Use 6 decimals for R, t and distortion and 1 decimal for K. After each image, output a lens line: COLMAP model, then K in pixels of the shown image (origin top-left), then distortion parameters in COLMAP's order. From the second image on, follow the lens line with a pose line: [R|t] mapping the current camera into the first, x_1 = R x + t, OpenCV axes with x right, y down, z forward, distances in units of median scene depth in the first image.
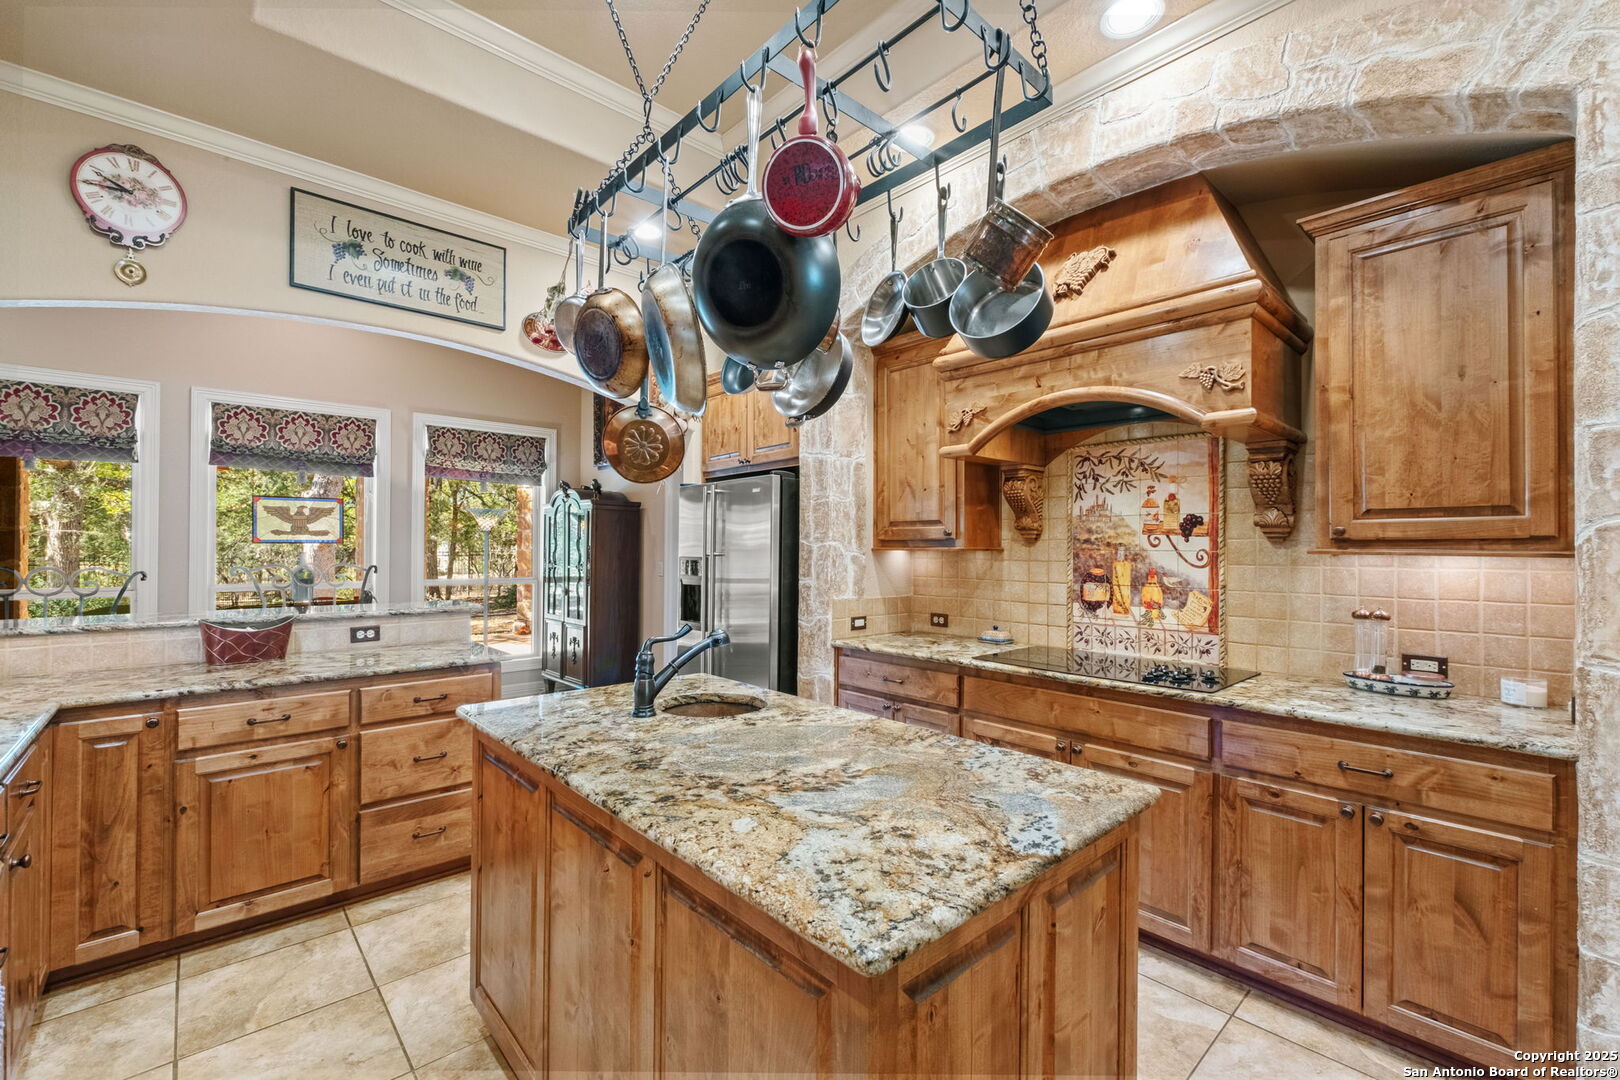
lens RADIAL K [[681.8, 0, 801.2], [0, 681.8, 538.9], [0, 0, 1]] dist [-0.007446, 0.002986]
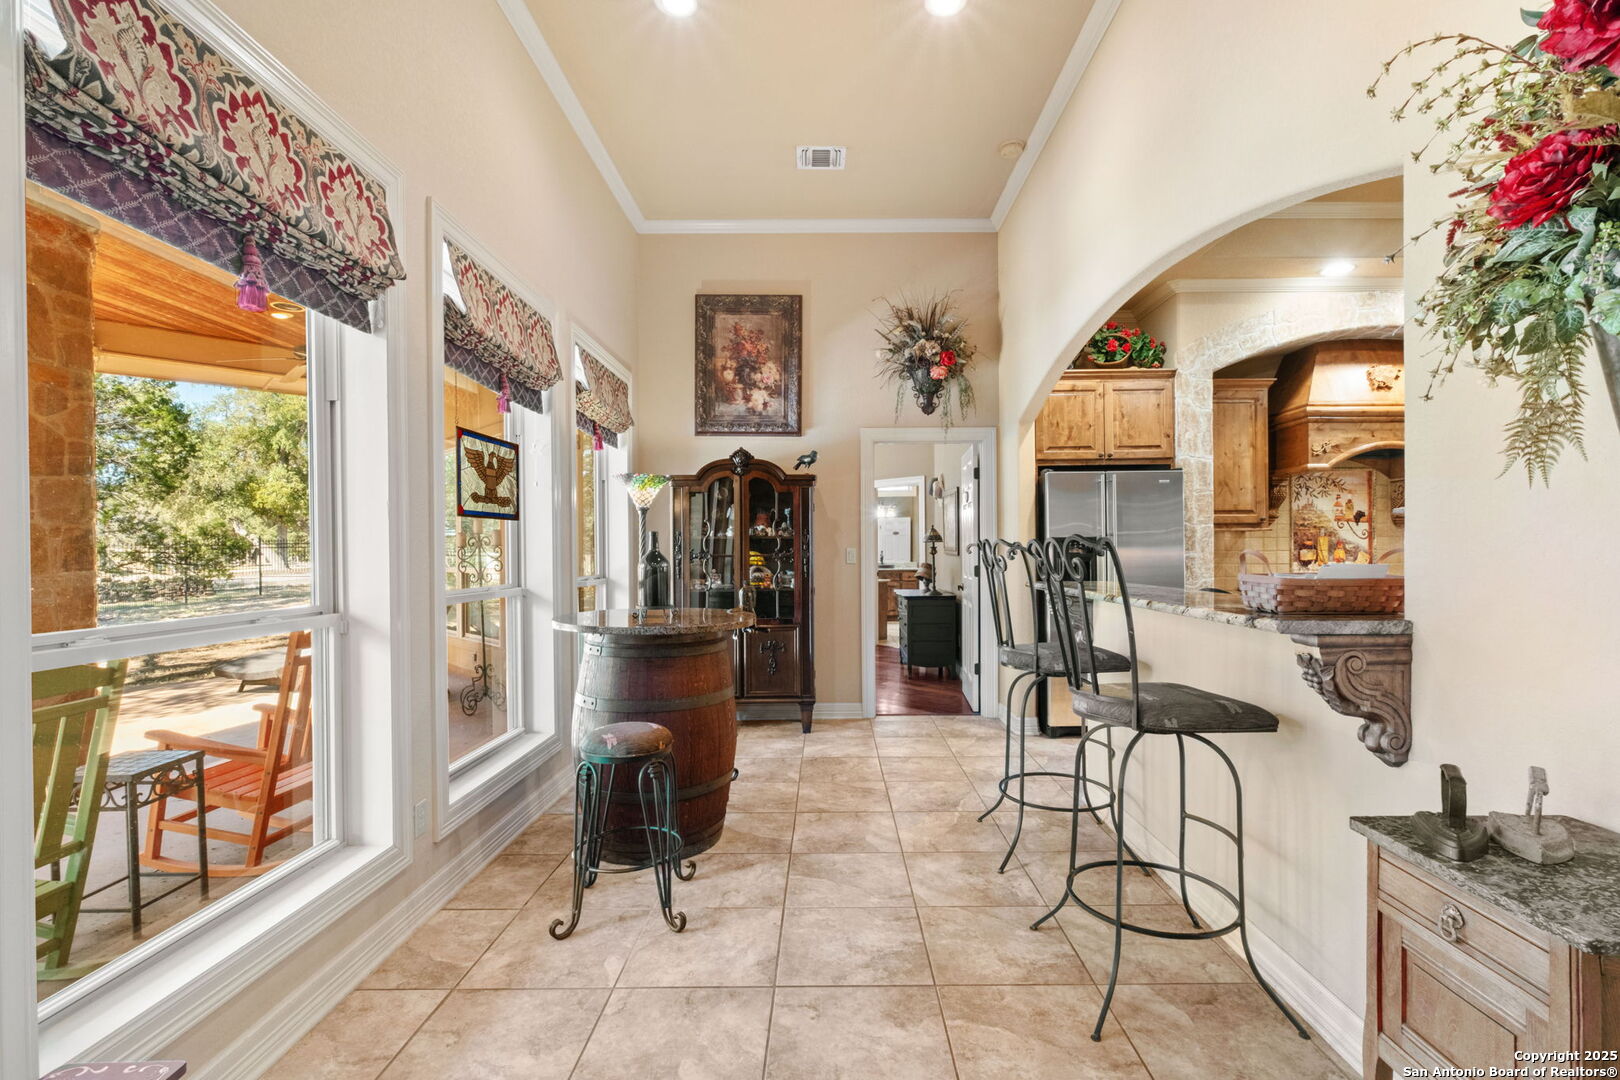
lens RADIAL K [[755.8, 0, 812.6], [0, 755.8, 548.8], [0, 0, 1]] dist [-0.004471, 0.002221]
pose [[0.659064, -0.008586, 0.752038, -1.969899], [0.000238, 0.999937, 0.011207, 0.044935], [-0.752086, -0.007207, 0.659025, 0.745992]]
